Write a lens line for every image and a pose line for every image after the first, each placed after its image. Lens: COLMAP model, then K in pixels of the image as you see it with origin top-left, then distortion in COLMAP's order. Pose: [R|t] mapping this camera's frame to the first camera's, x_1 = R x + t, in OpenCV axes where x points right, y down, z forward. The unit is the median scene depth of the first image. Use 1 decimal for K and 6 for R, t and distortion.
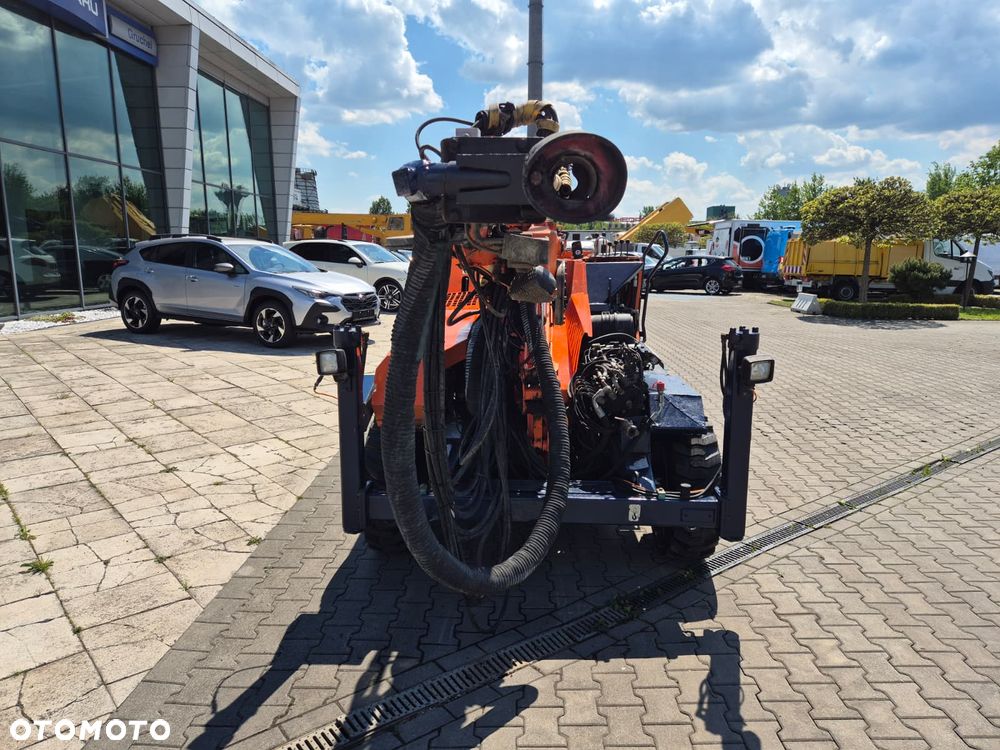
lens RADIAL K [[666.4, 0, 500.8], [0, 666.4, 374.8], [0, 0, 1]] dist [0.063769, -0.053085]
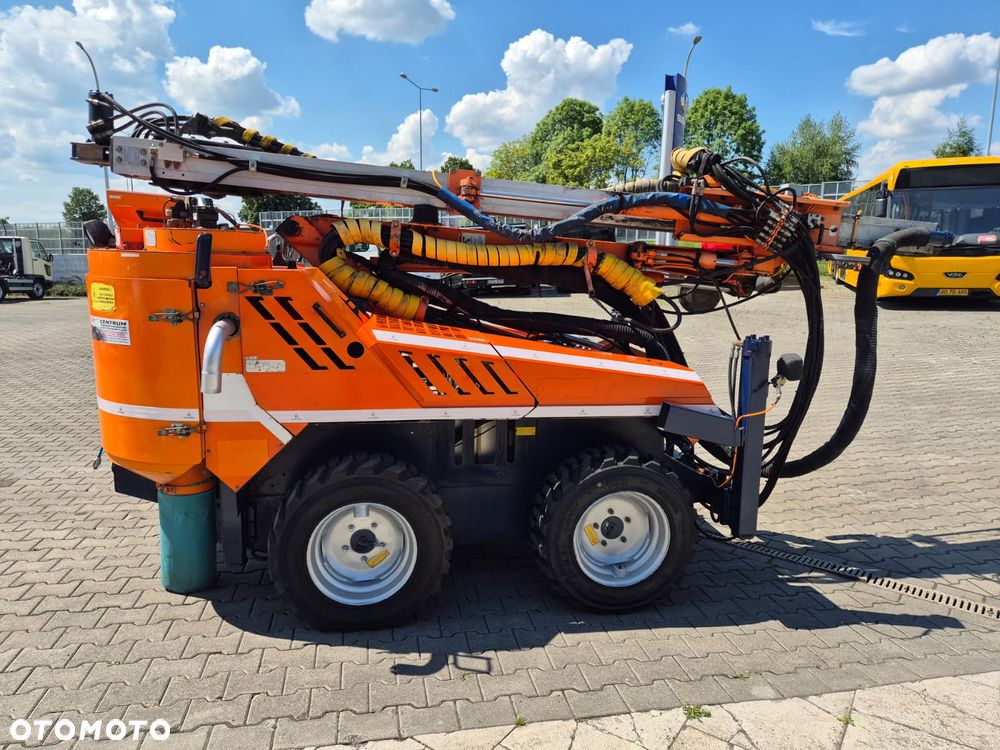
lens RADIAL K [[666.4, 0, 496.6], [0, 666.4, 376.2], [0, 0, 1]] dist [0.063769, -0.053085]
pose [[-0.223993, -0.170230, 0.959609, -0.211650], [0.159619, 0.964924, 0.208432, -0.054648], [-0.961431, 0.199859, -0.188964, 0.295203]]
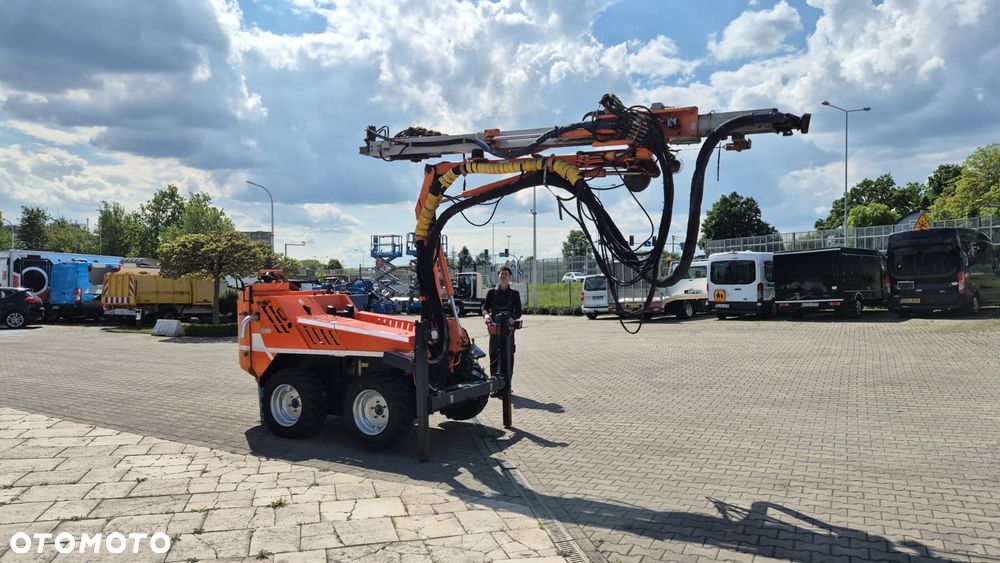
lens RADIAL K [[667.0, 0, 496.7], [0, 667.0, 284.0], [0, 0, 1]] dist [0.059080, -0.001773]
pose [[0.444555, -0.005739, 0.895733, -0.385791], [0.161369, 0.984132, -0.073783, -0.001998], [-0.881096, 0.177344, 0.438427, -0.038507]]
